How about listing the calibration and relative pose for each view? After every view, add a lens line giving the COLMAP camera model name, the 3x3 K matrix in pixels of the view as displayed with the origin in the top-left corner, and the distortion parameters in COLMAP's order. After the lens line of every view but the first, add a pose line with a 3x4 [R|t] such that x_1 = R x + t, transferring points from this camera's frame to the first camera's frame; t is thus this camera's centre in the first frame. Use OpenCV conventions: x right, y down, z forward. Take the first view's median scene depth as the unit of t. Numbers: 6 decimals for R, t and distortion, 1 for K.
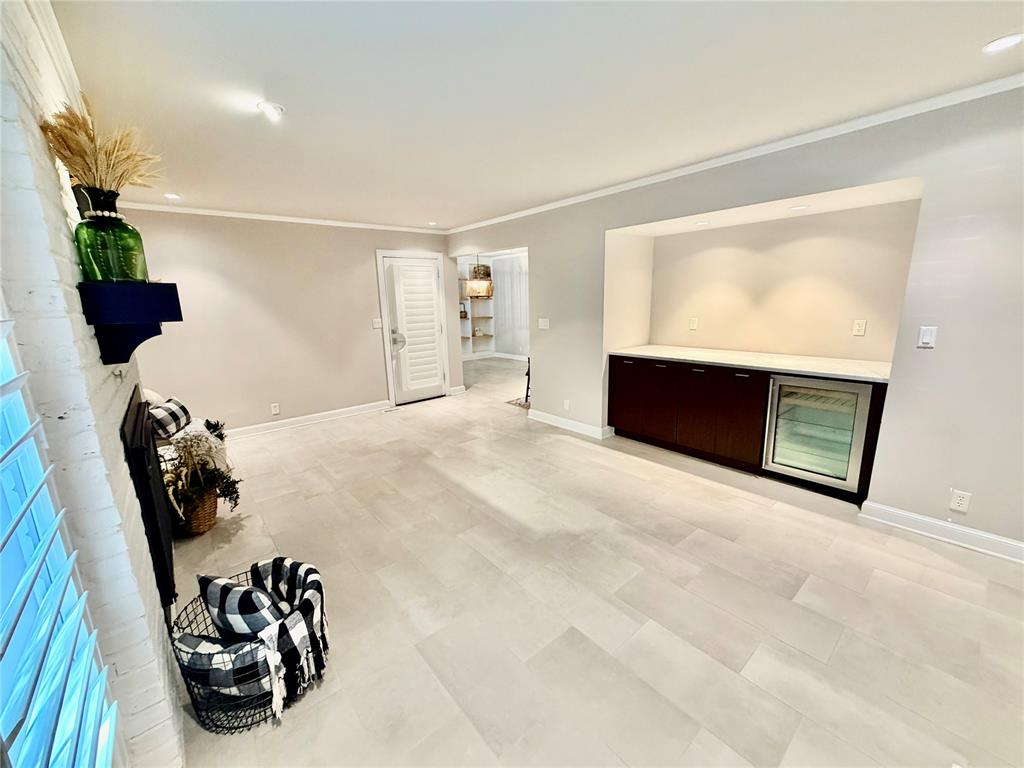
lens RADIAL K [[410.6, 0, 512.0], [0, 410.6, 384.0], [0, 0, 1]] dist [-0.002815, -0.000264]
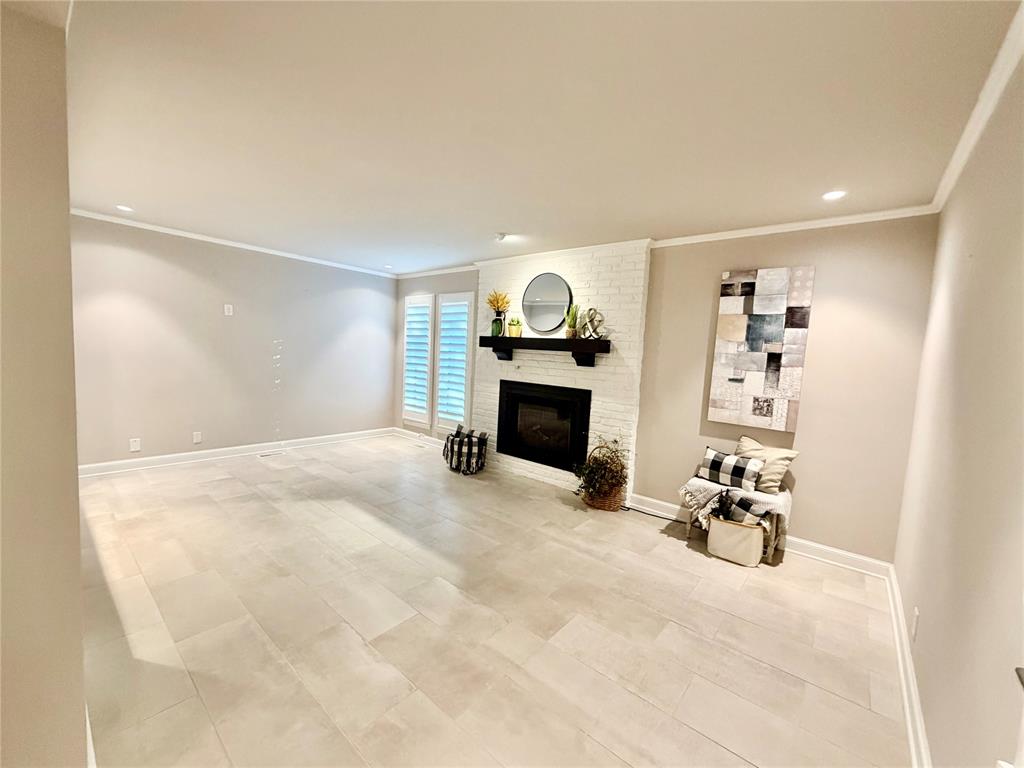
lens RADIAL K [[410.6, 0, 512.0], [0, 410.6, 384.0], [0, 0, 1]] dist [-0.002815, -0.000264]
pose [[-0.985365, -0.014426, -0.169849, -0.177282], [-0.062020, 0.958461, 0.278398, -0.300975], [0.158777, 0.284858, -0.945328, 1.582711]]
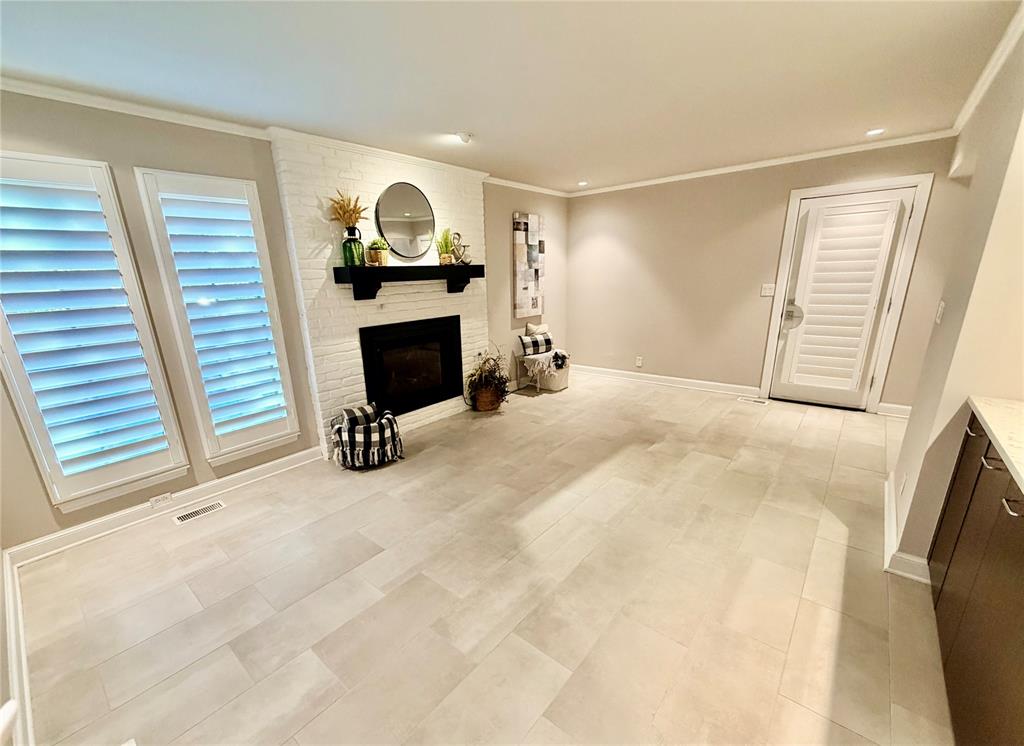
lens RADIAL K [[425.9, 0, 487.4], [0, 425.9, 398.9], [0, 0, 1]] dist [0.000822, -0.000009]
pose [[0.149849, 0.305142, -0.940443, 0.621333], [-0.171466, 0.944791, 0.279231, -0.124124], [0.973727, 0.119412, 0.193897, 0.489758]]
